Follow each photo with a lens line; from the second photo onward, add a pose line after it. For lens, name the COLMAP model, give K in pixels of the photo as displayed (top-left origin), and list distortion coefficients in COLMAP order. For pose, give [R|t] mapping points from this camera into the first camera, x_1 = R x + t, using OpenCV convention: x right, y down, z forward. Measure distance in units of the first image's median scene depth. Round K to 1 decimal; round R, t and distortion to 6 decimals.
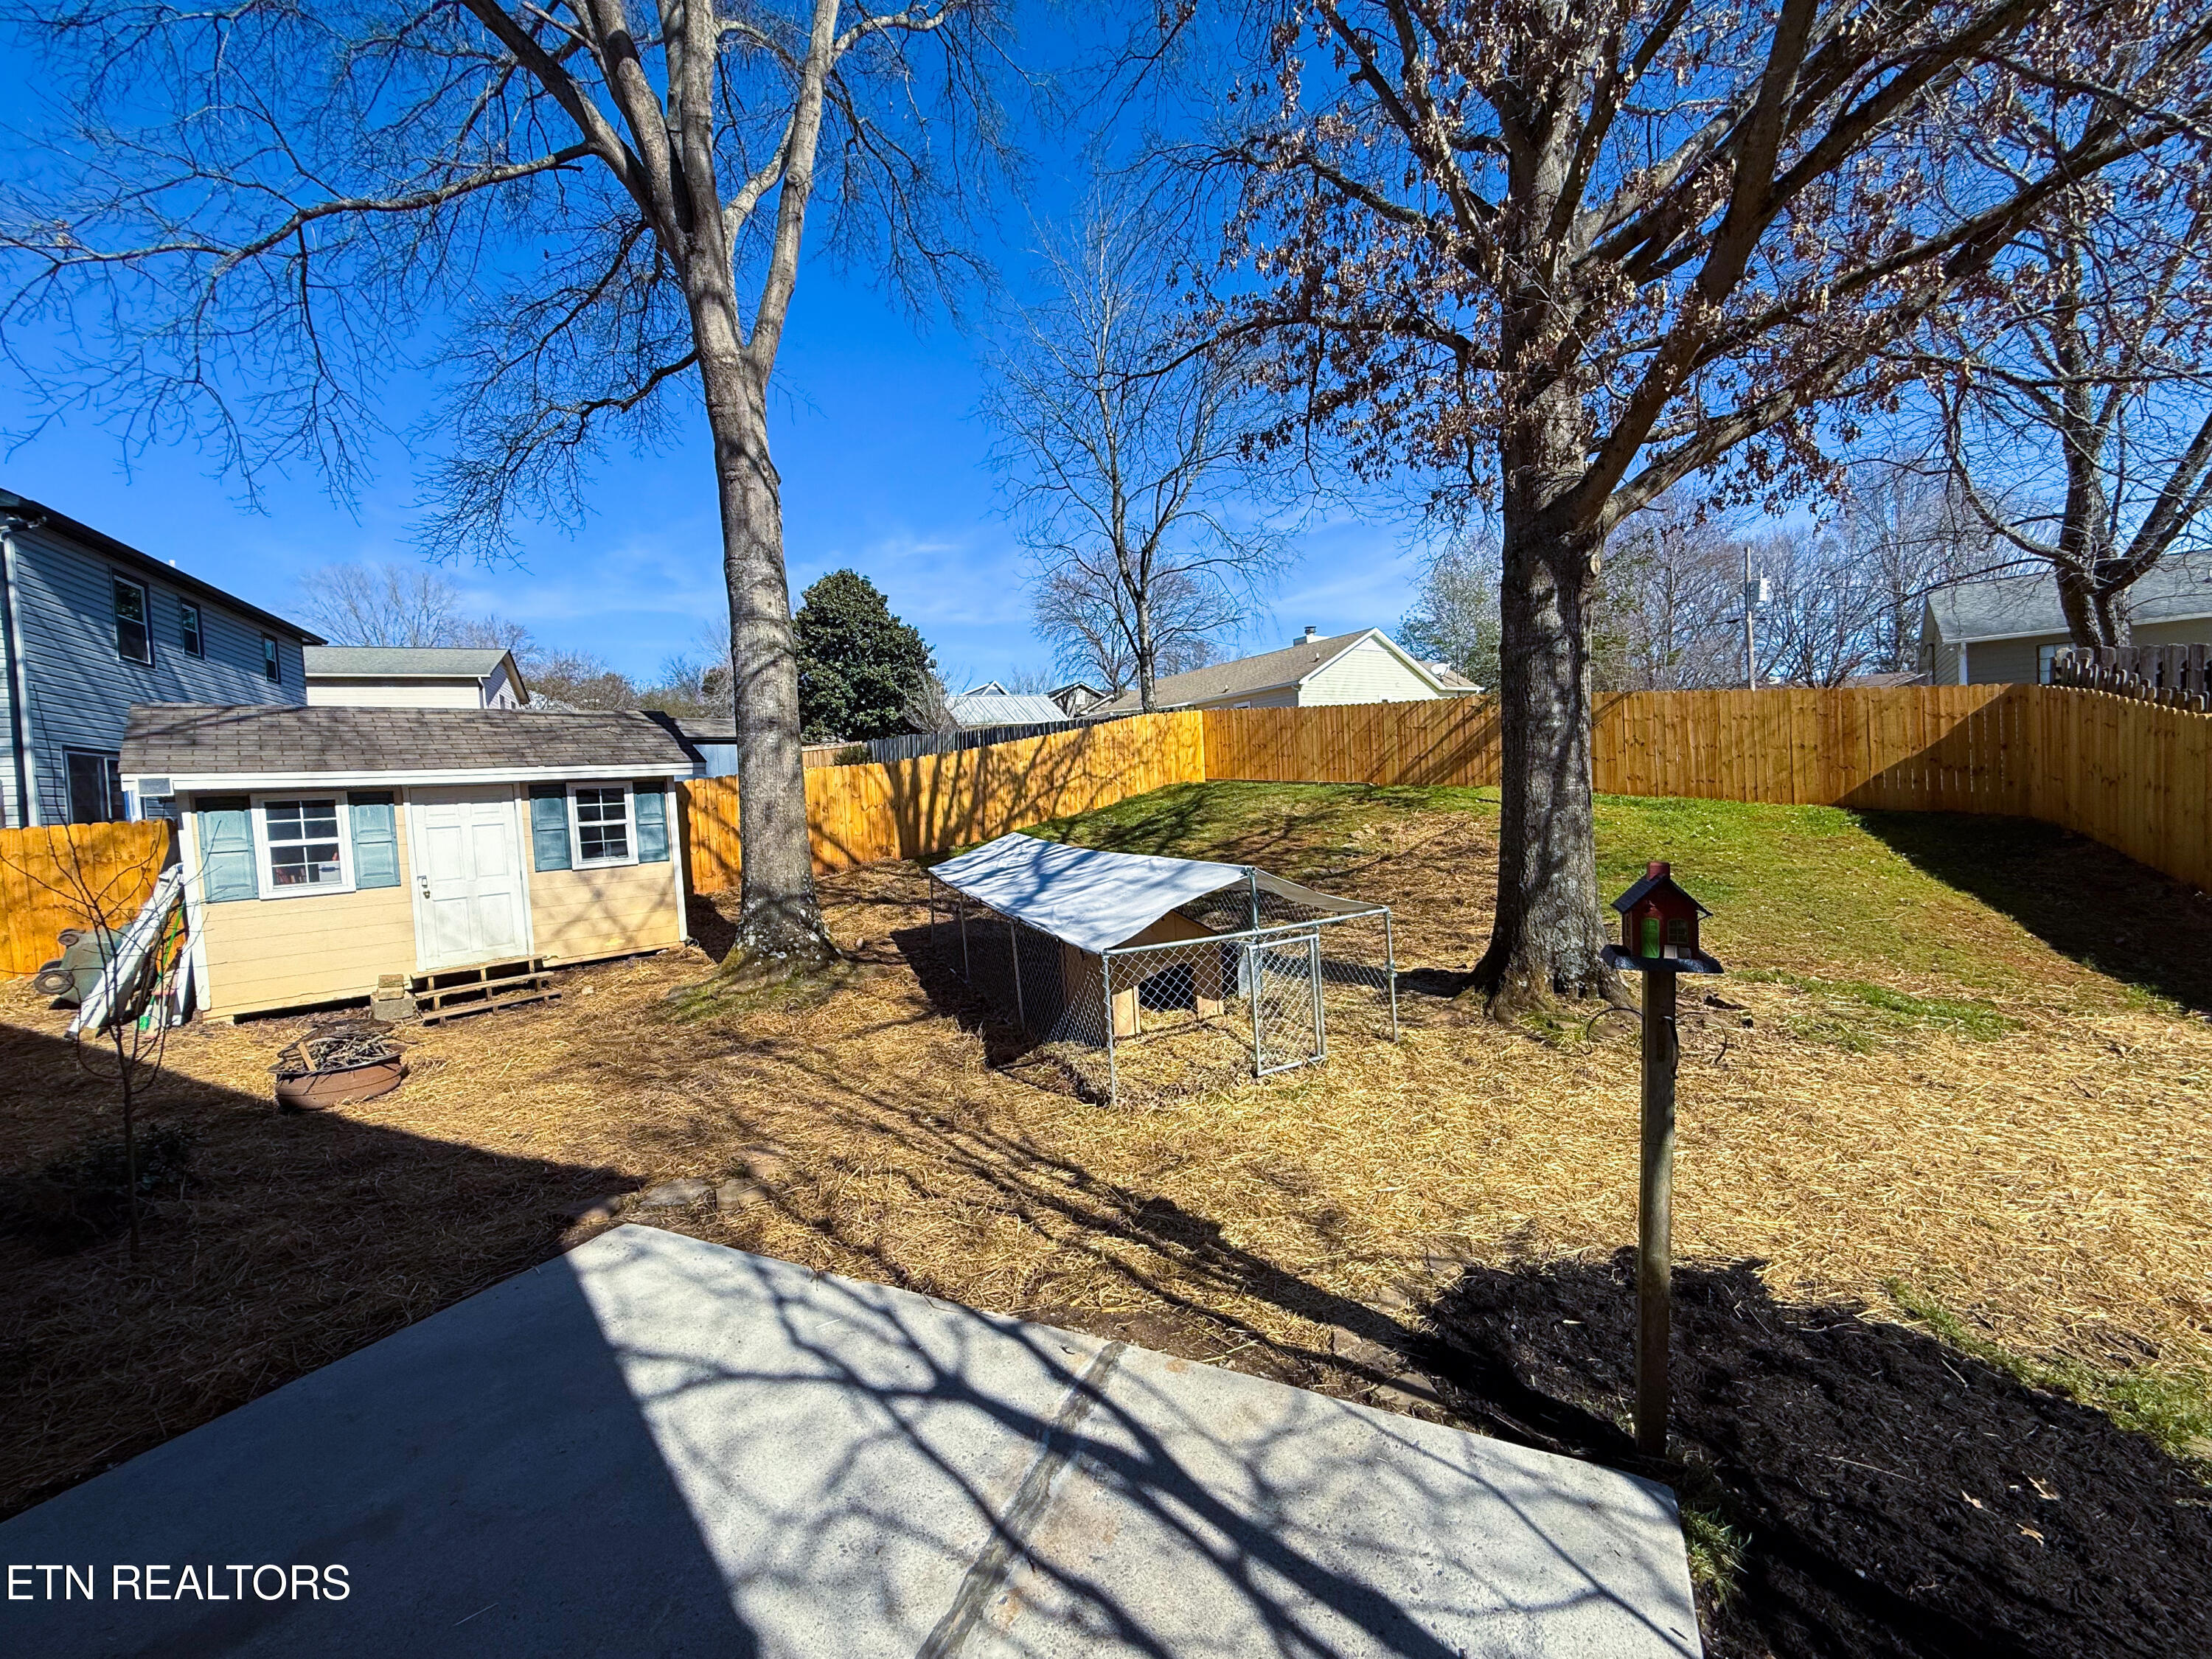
lens RADIAL K [[884.6, 0, 1106.0], [0, 884.6, 829.5], [0, 0, 1]] dist [0.001403, 0.000146]
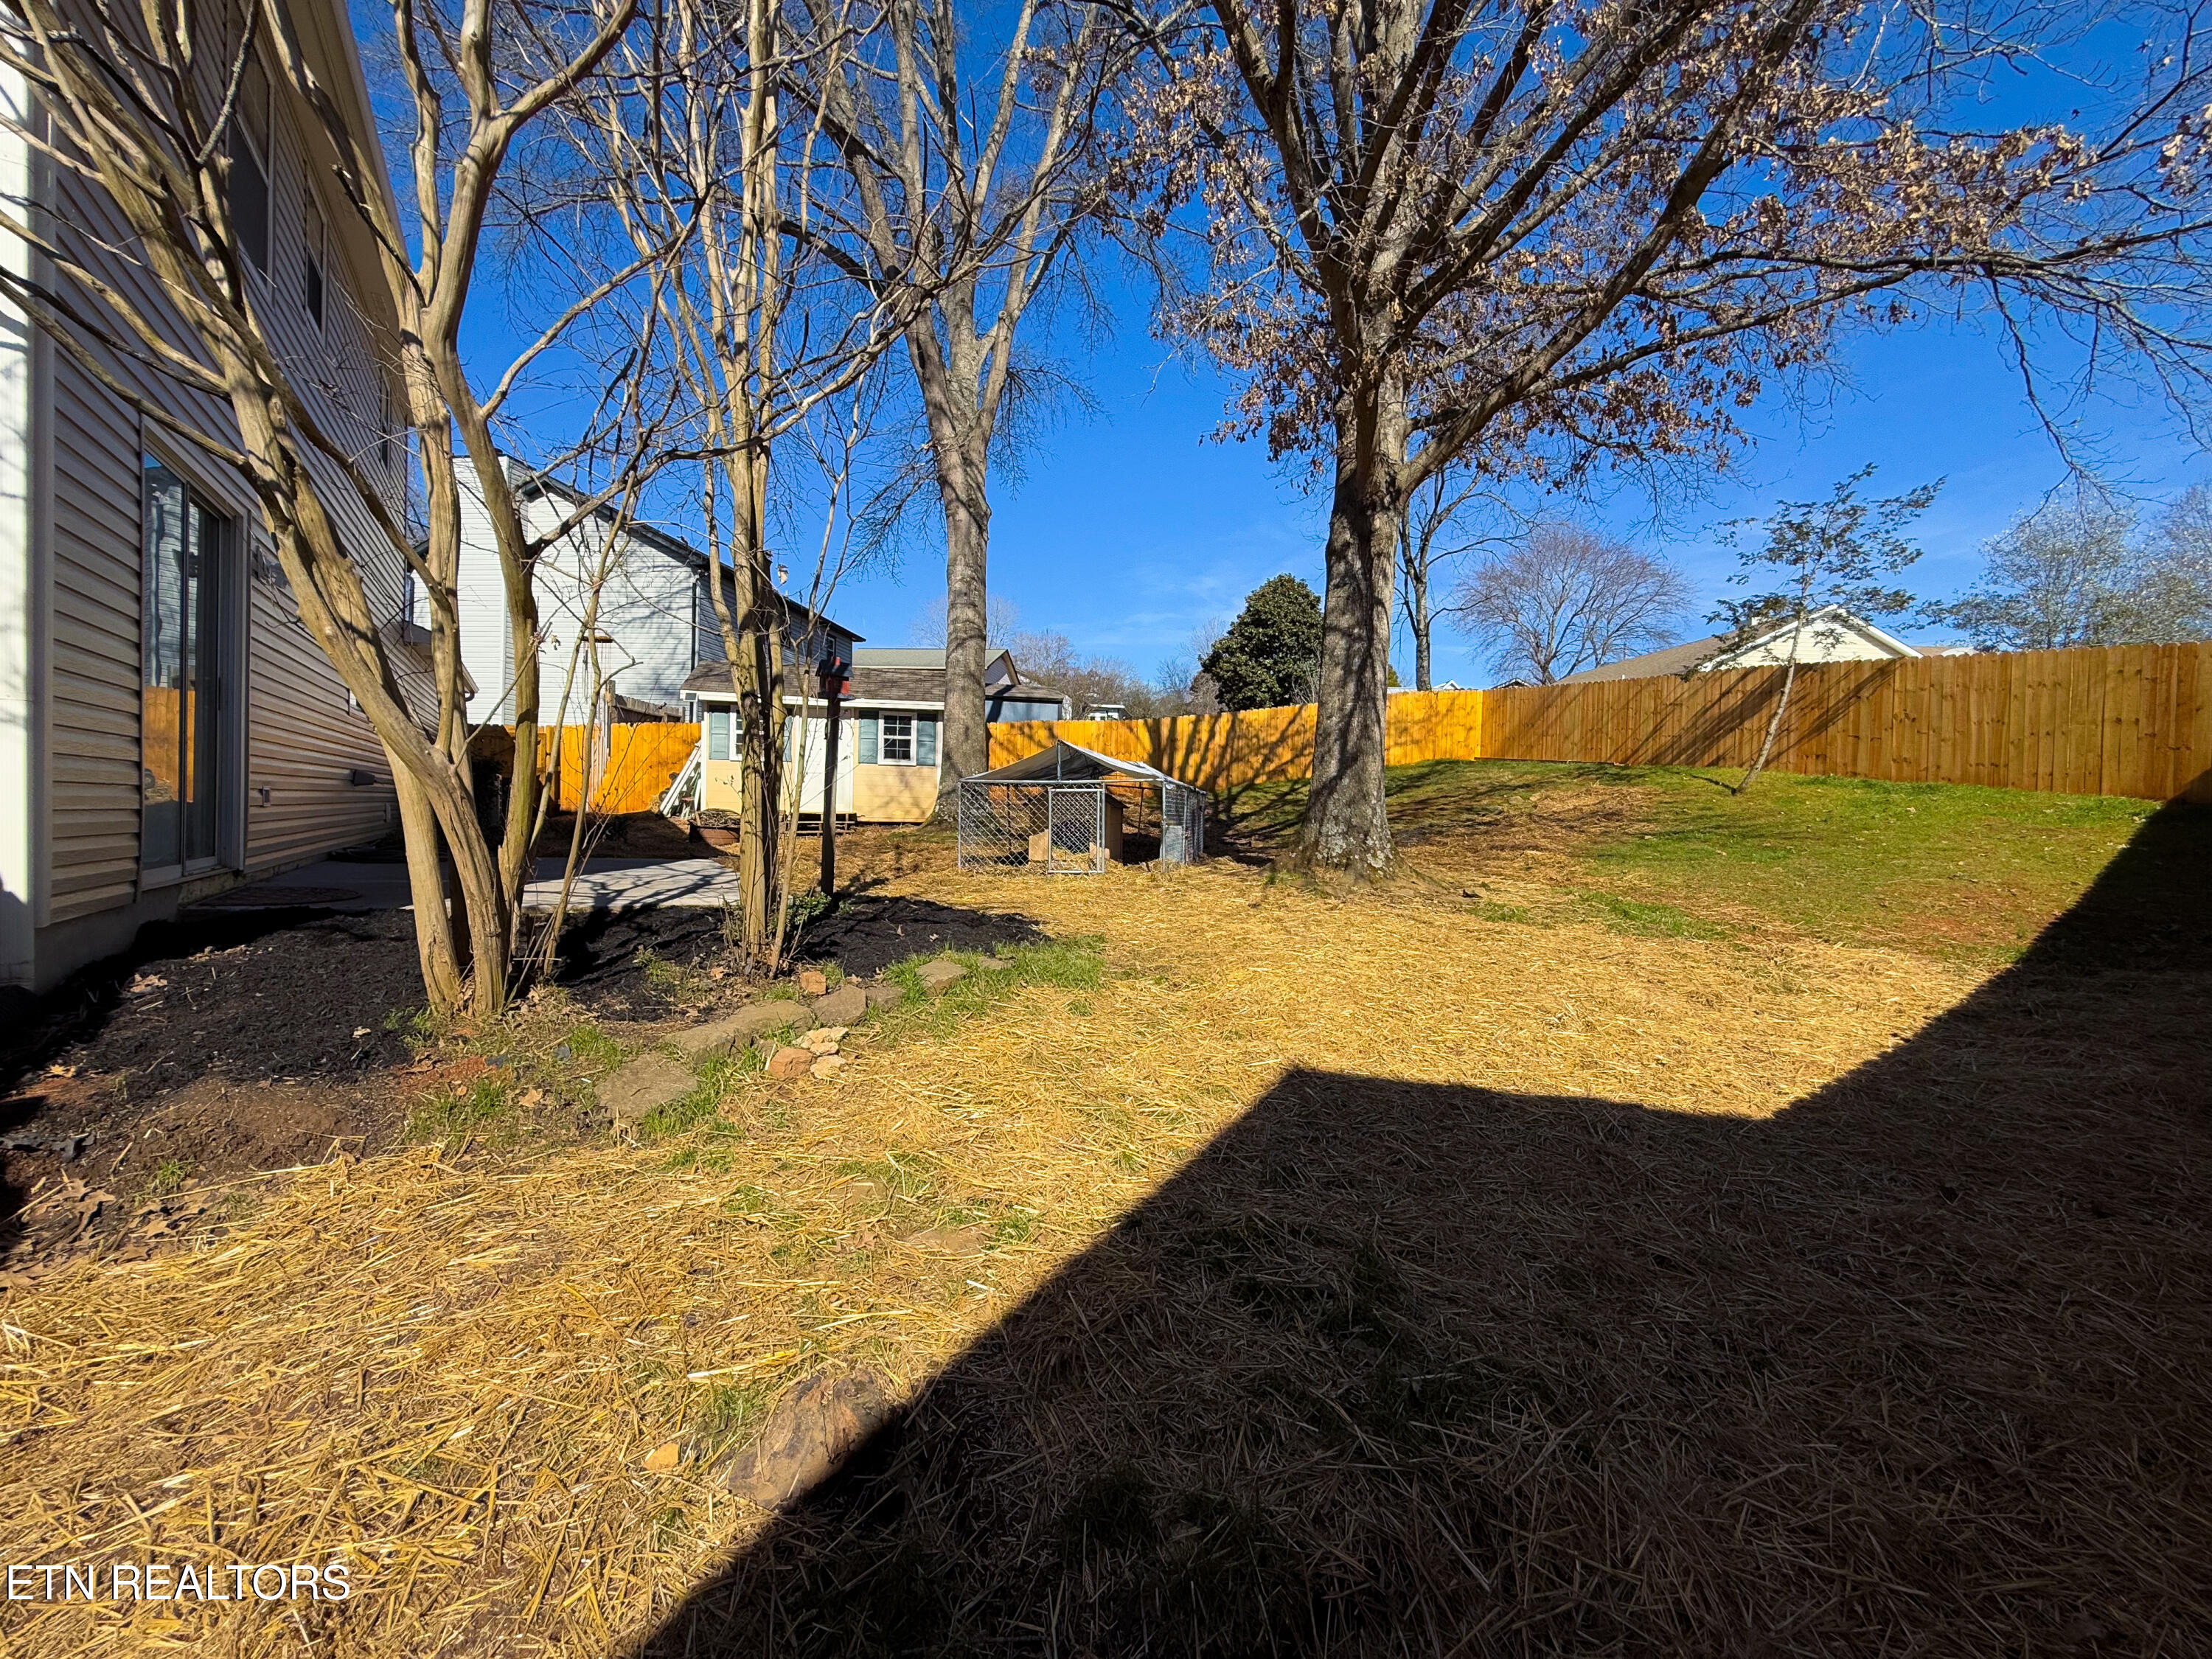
lens RADIAL K [[896.2, 0, 1106.0], [0, 896.2, 829.5], [0, 0, 1]] dist [-0.002082, -0.000150]
pose [[0.839638, 0.090859, -0.535492, 0.524108], [-0.097254, 0.995125, 0.016356, 0.079848], [0.534368, 0.038345, 0.844382, -0.127301]]
